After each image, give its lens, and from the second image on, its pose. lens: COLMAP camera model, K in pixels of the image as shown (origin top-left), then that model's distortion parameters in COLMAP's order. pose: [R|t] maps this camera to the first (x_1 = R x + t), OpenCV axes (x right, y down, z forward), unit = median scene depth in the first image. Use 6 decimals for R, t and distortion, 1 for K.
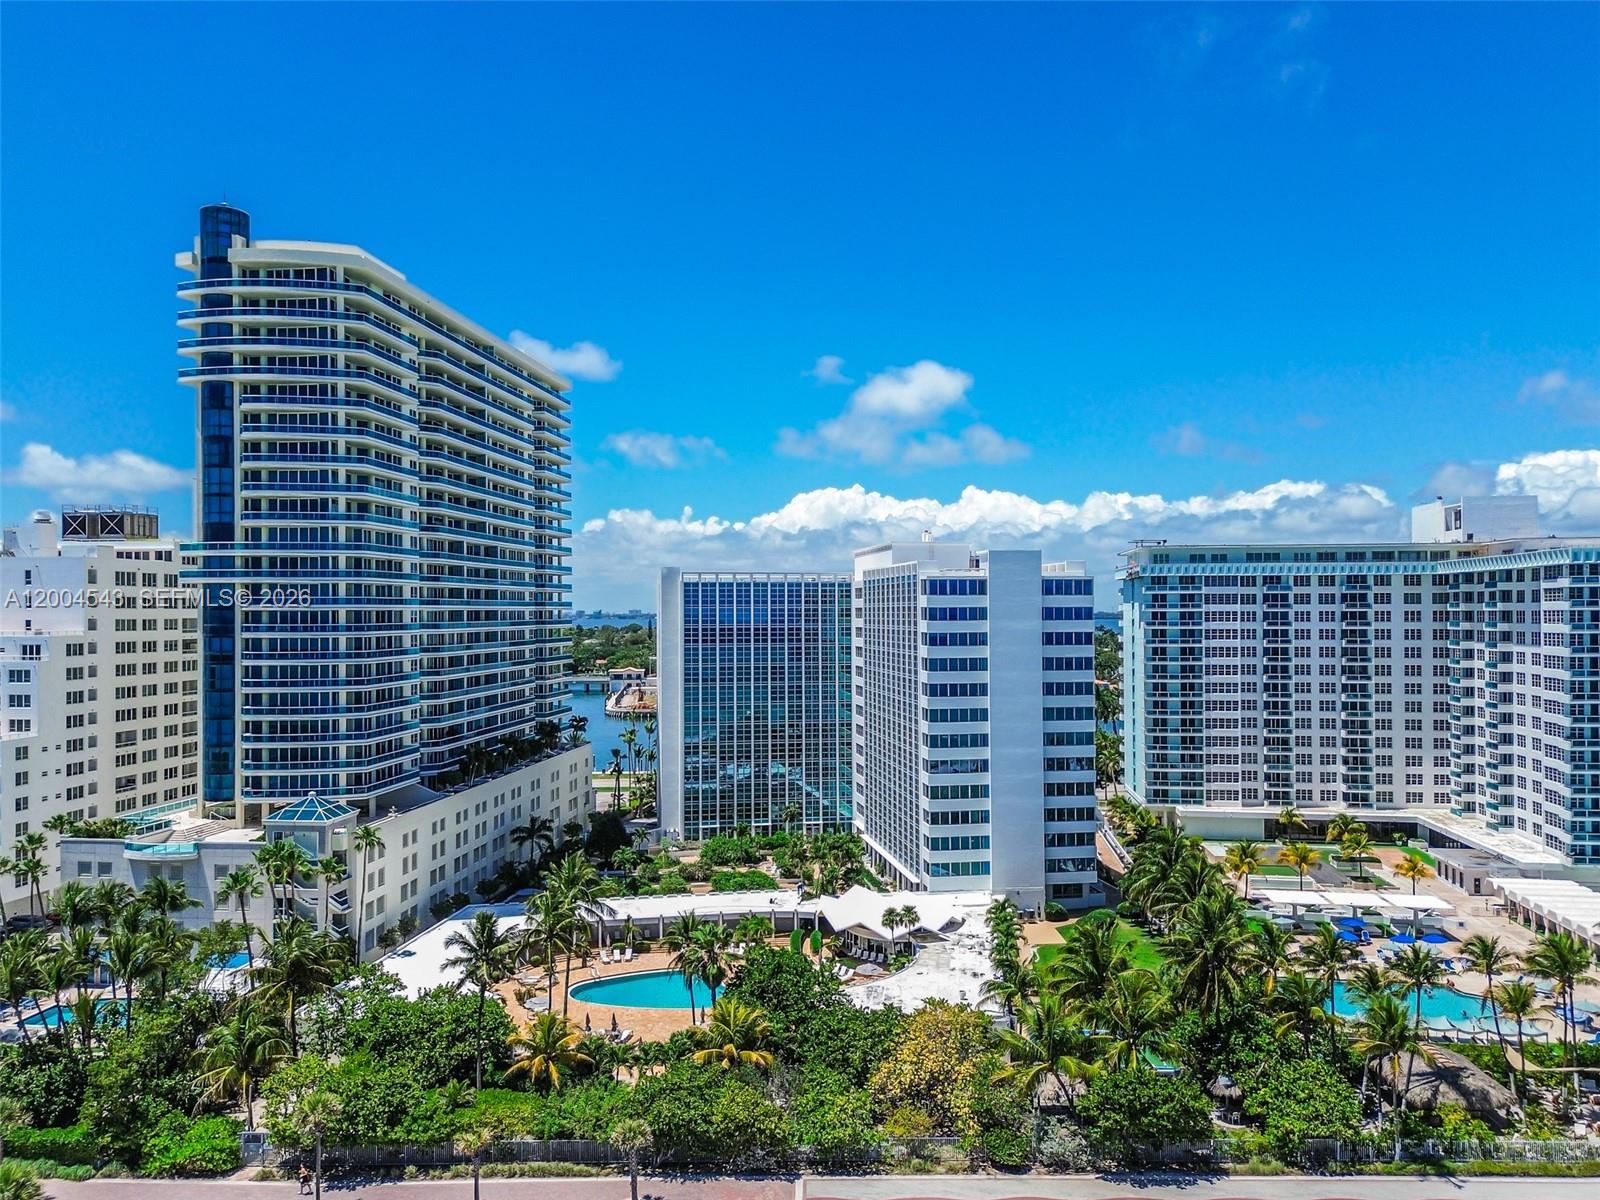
lens RADIAL K [[1144.6, 0, 796.8], [0, 1144.6, 622.7], [0, 0, 1]] dist [0.065552, -0.045497]
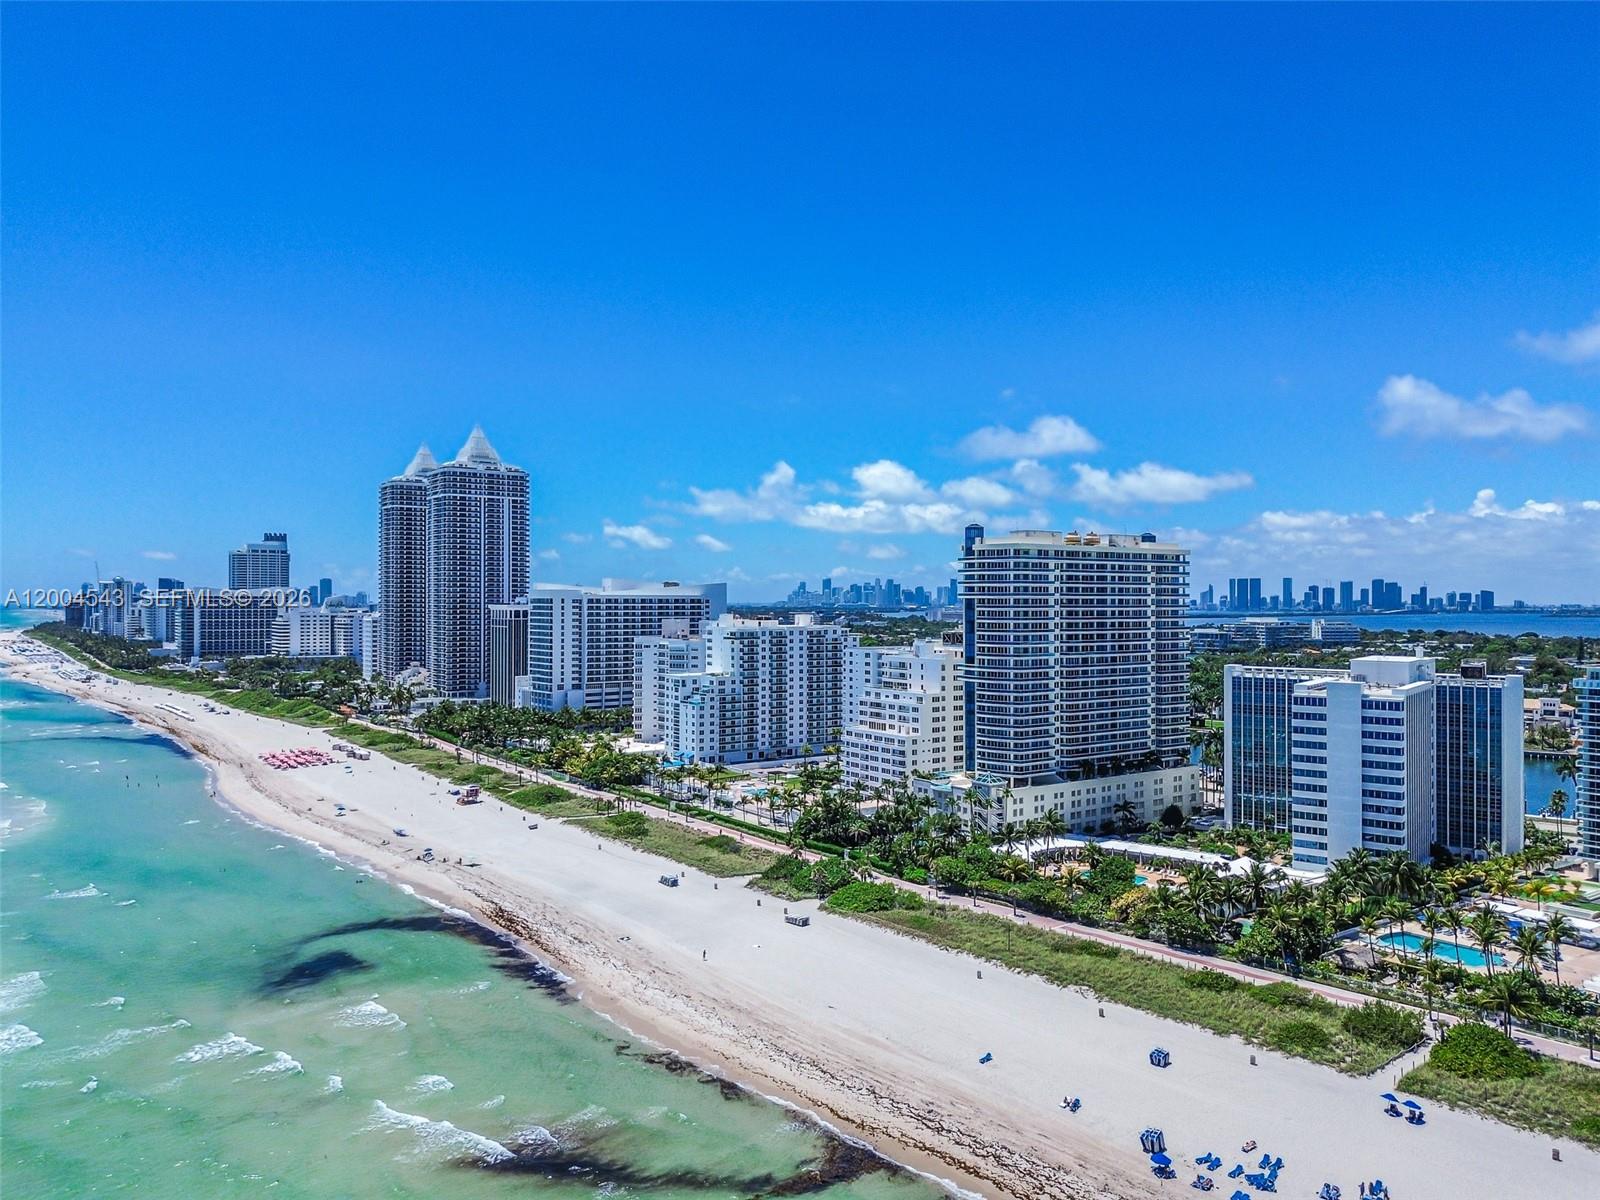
lens RADIAL K [[1144.6, 0, 801.5], [0, 1144.6, 602.9], [0, 0, 1]] dist [0.065552, -0.045497]
pose [[0.691187, 0.008638, -0.722624, 0.753578], [-0.014346, 0.999896, -0.001769, -0.143073], [0.722533, 0.011589, 0.691239, -0.694605]]
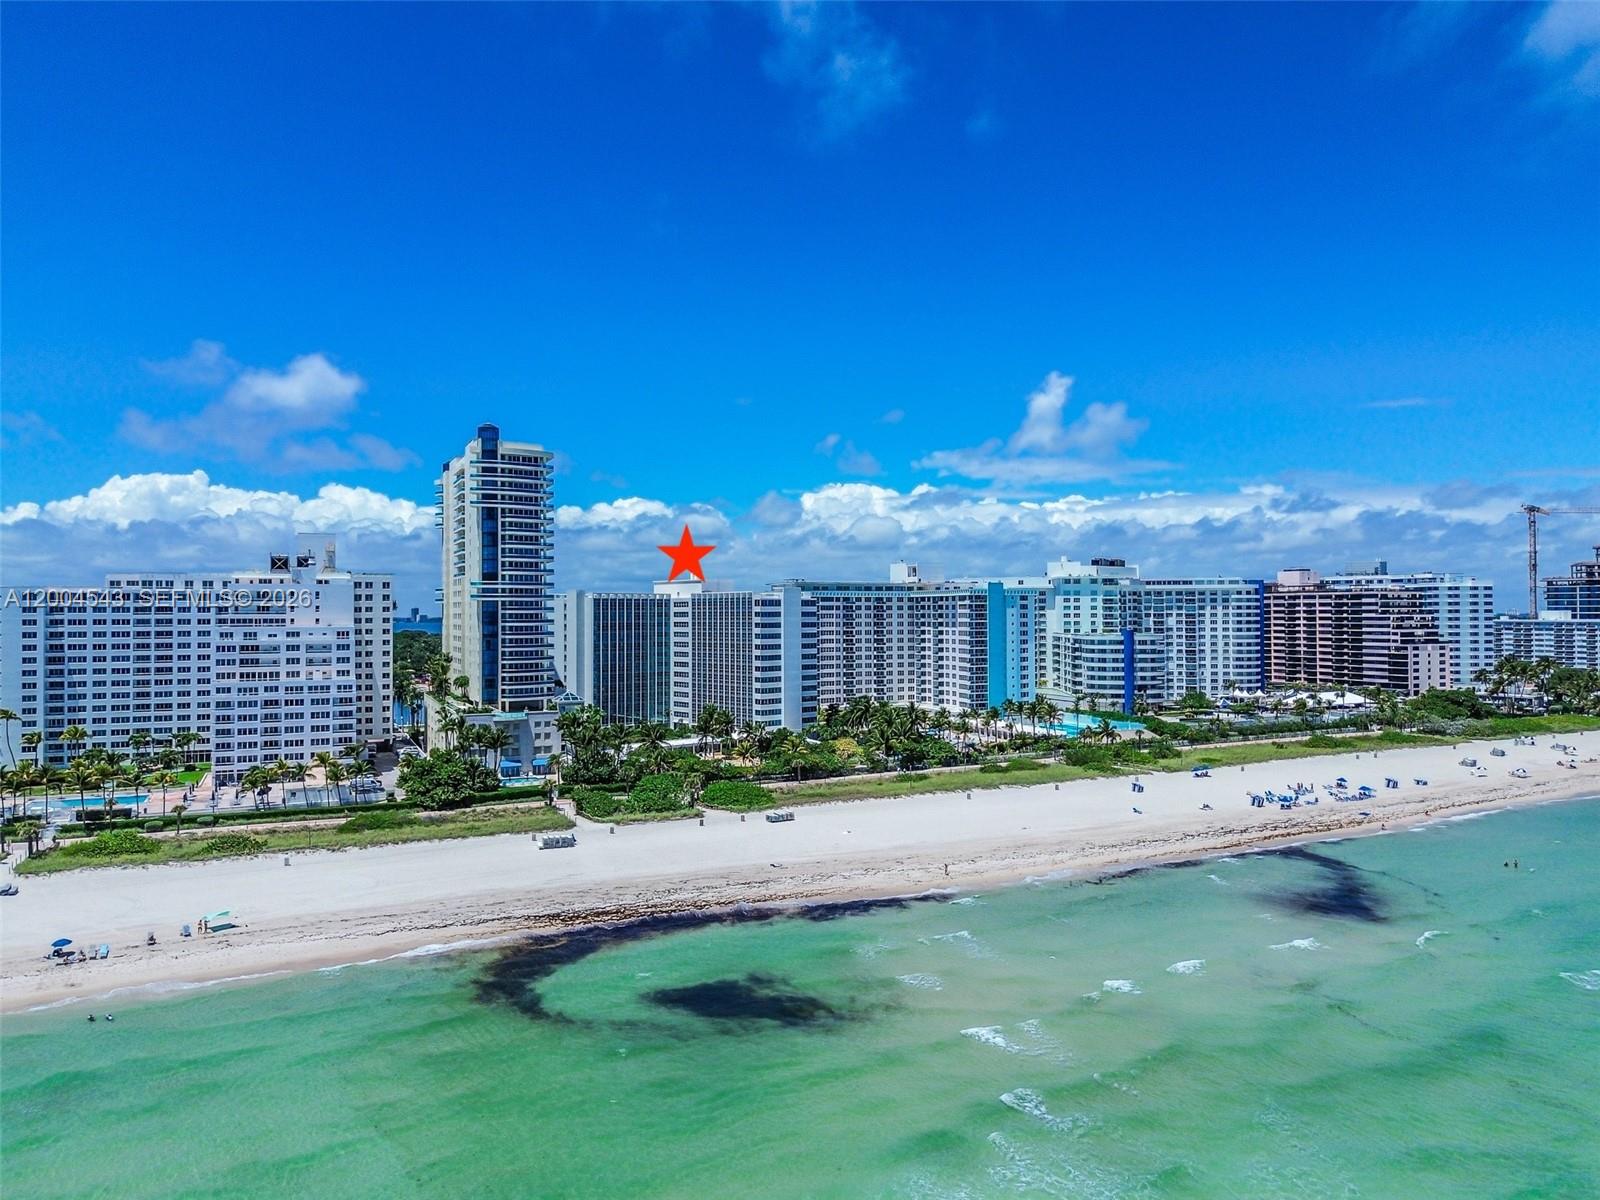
lens RADIAL K [[1144.6, 0, 786.6], [0, 1144.6, 631.4], [0, 0, 1]] dist [0.065552, -0.045497]
pose [[0.861869, -0.008536, 0.507059, -0.850836], [0.006802, 0.999963, 0.005272, 0.012457], [-0.507085, -0.001095, 0.861895, -0.859585]]
